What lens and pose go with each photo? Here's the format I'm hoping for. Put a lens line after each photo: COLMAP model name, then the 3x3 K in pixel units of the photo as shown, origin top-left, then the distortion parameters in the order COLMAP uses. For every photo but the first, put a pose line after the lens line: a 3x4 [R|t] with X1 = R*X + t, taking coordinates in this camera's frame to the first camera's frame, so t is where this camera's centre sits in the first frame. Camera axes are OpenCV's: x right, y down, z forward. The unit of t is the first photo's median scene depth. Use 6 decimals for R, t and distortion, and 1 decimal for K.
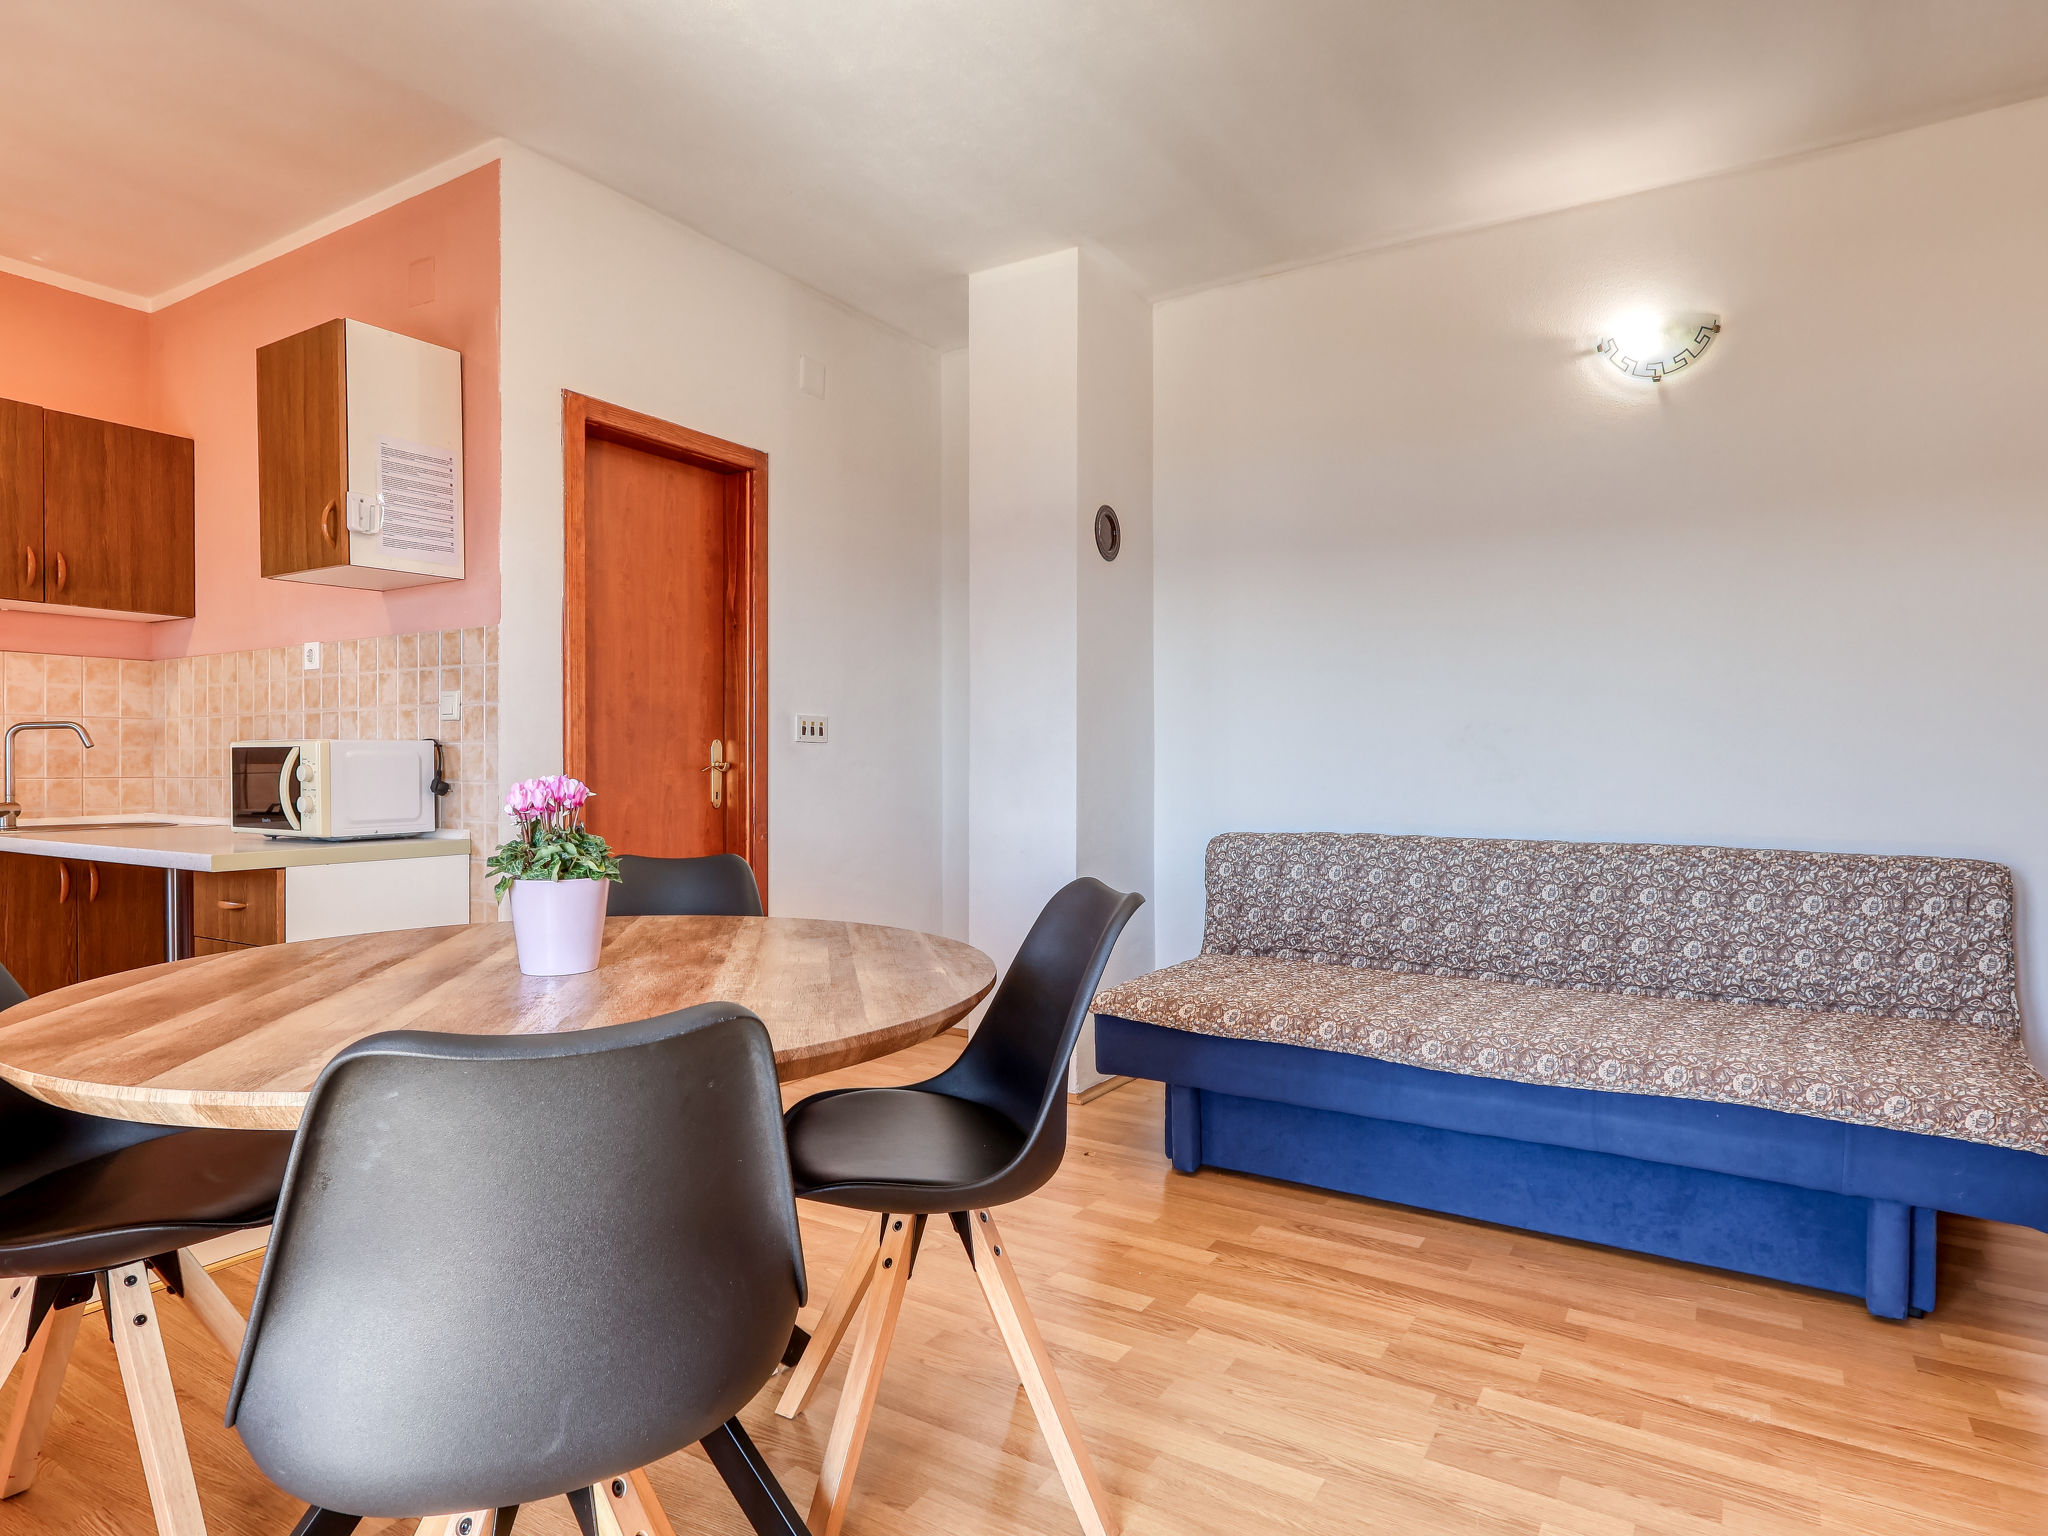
lens RADIAL K [[1157.2, 0, 1059.0], [0, 1157.2, 775.9], [0, 0, 1]] dist [-0.001180, -0.000412]
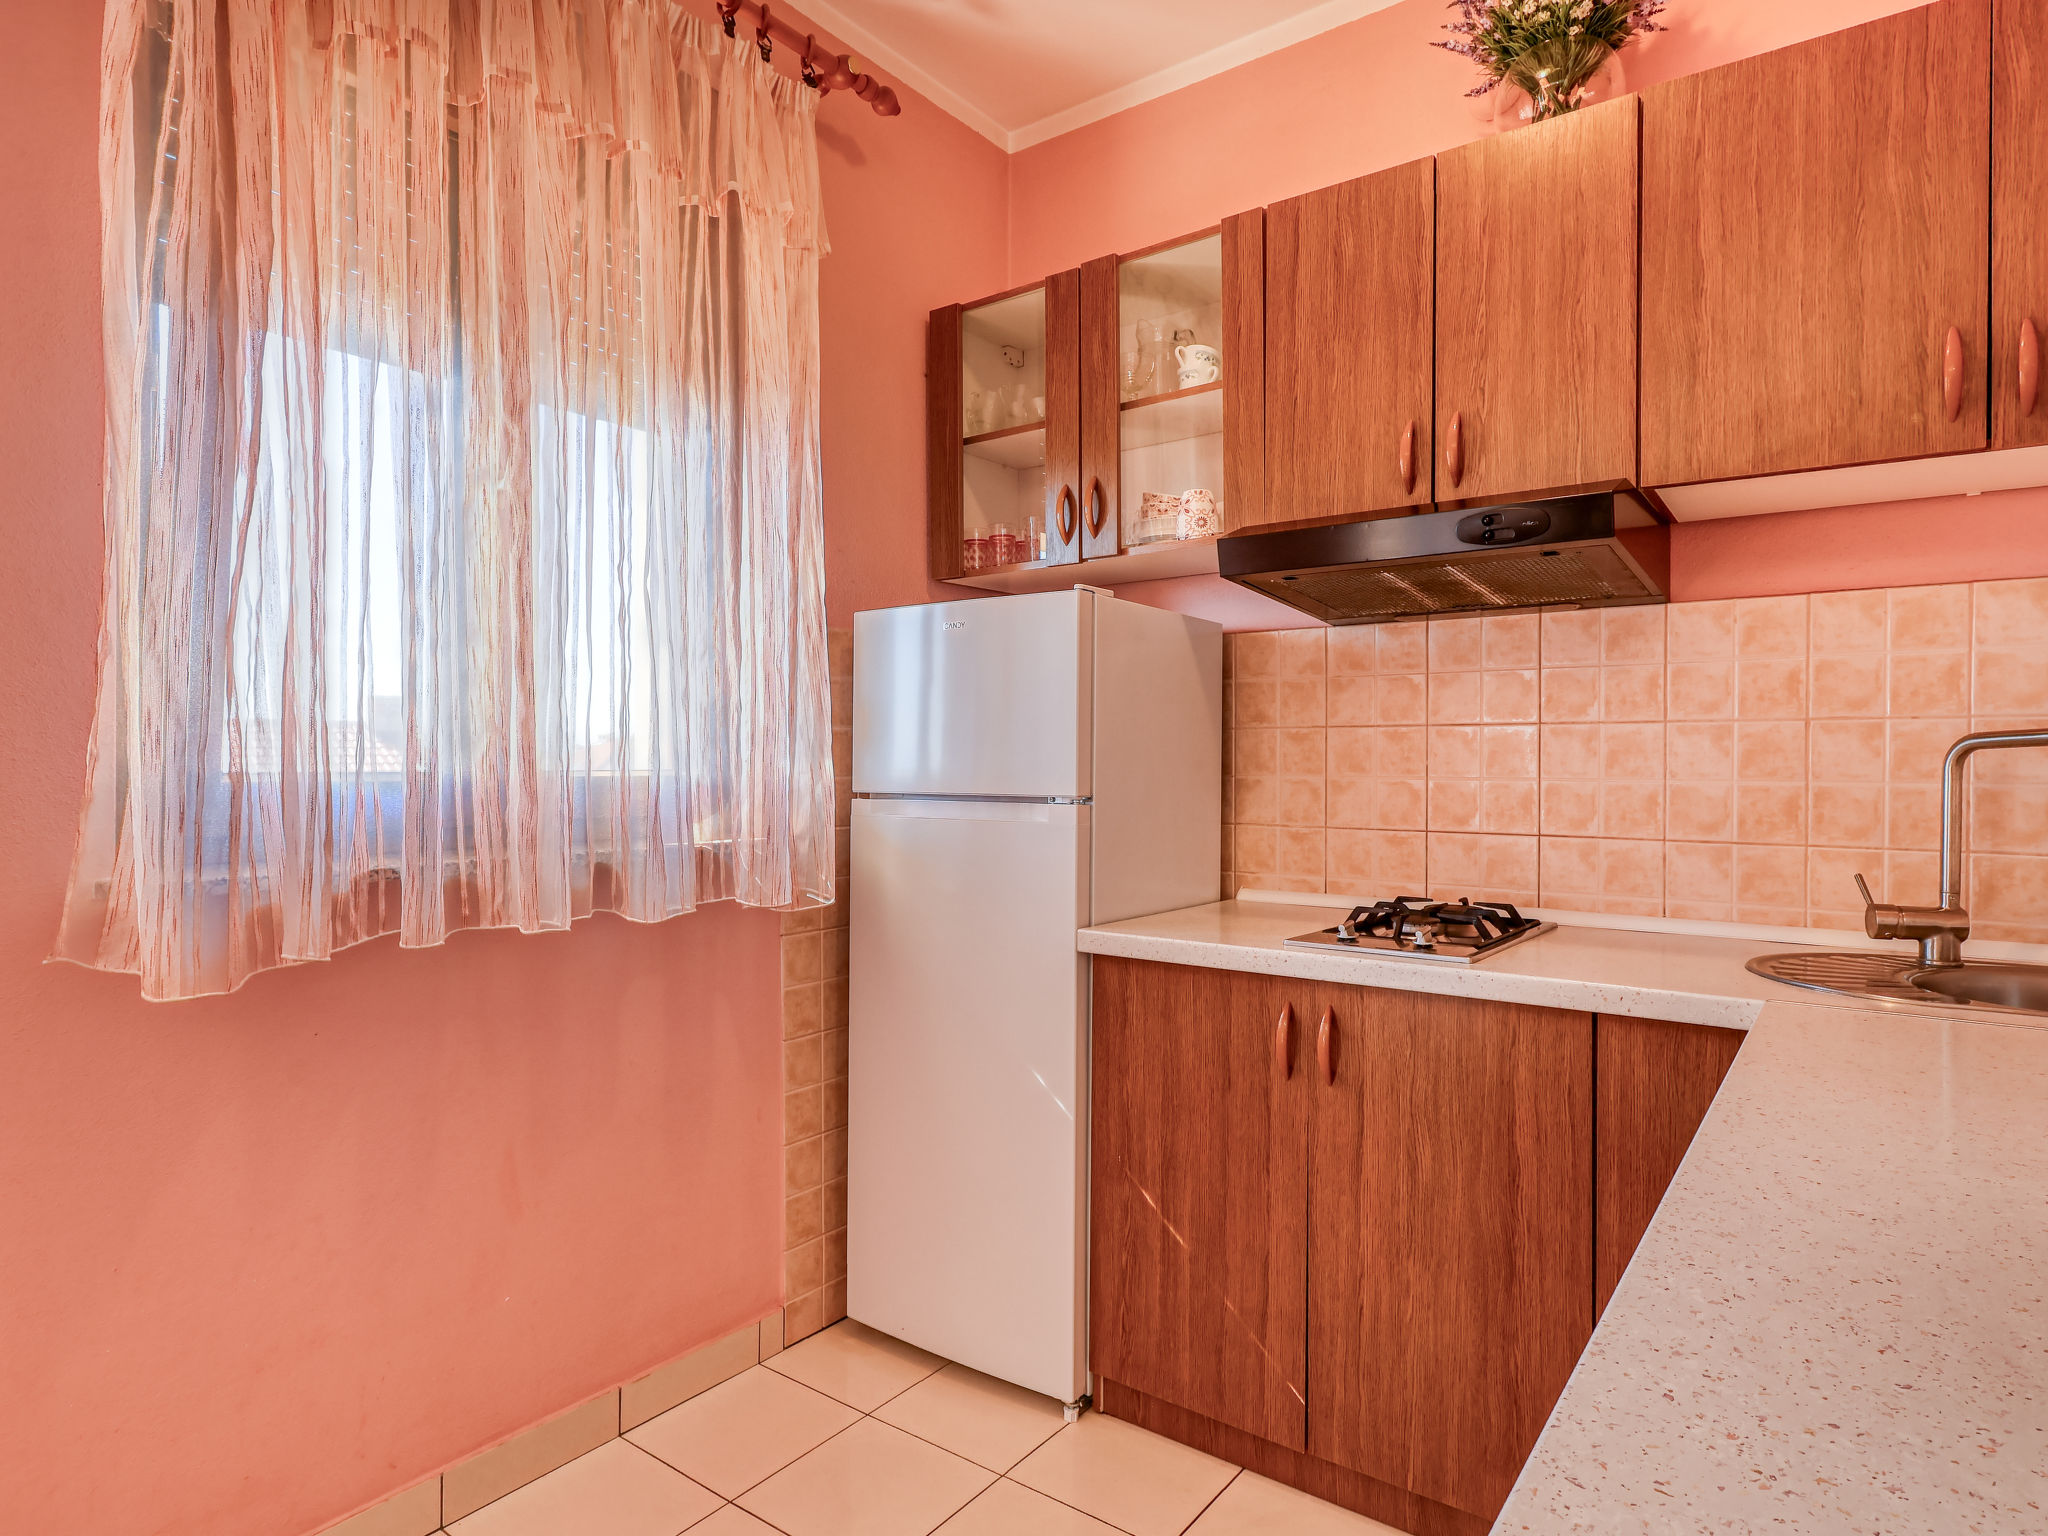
lens RADIAL K [[1157.2, 0, 1082.4], [0, 1157.2, 771.5], [0, 0, 1]] dist [-0.001180, -0.000412]
pose [[-0.089551, 0.009499, -0.995937, -0.410434], [-0.011050, 0.999883, 0.010531, -0.031918], [0.995921, 0.011948, -0.089435, 0.684780]]
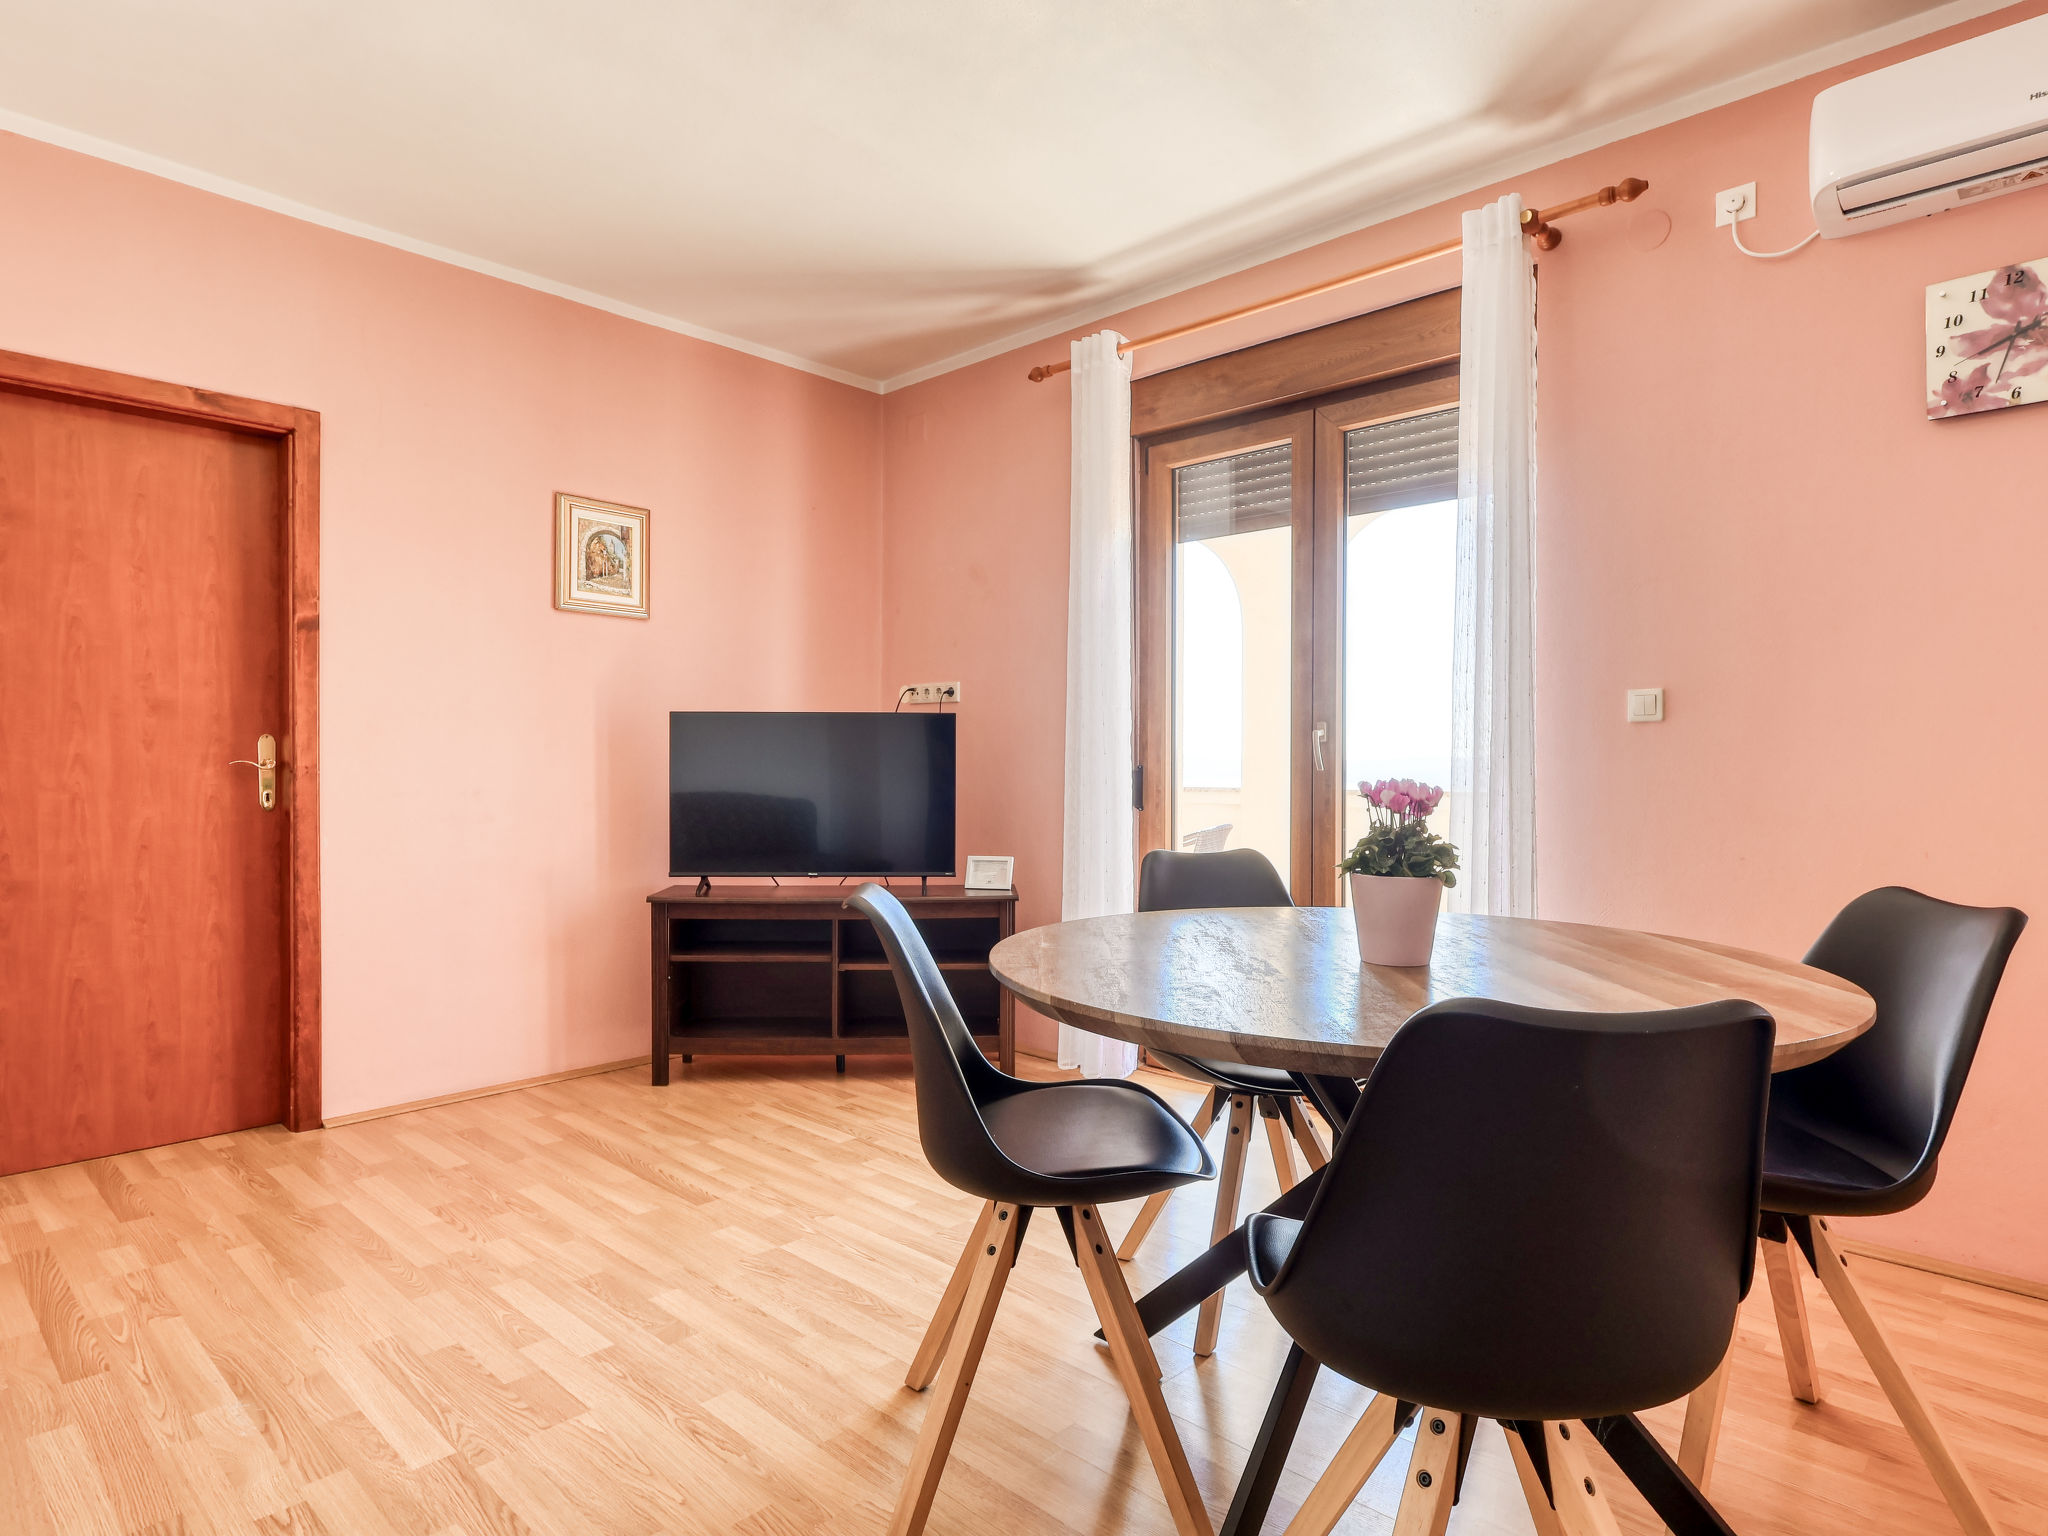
lens RADIAL K [[1157.2, 0, 924.4], [0, 1157.2, 783.0], [0, 0, 1]] dist [-0.001180, -0.000412]
pose [[-0.955635, -0.007165, 0.294467, -0.154354], [0.000171, 0.999690, 0.024881, -0.011368], [-0.294554, 0.023828, -0.955338, 1.005098]]
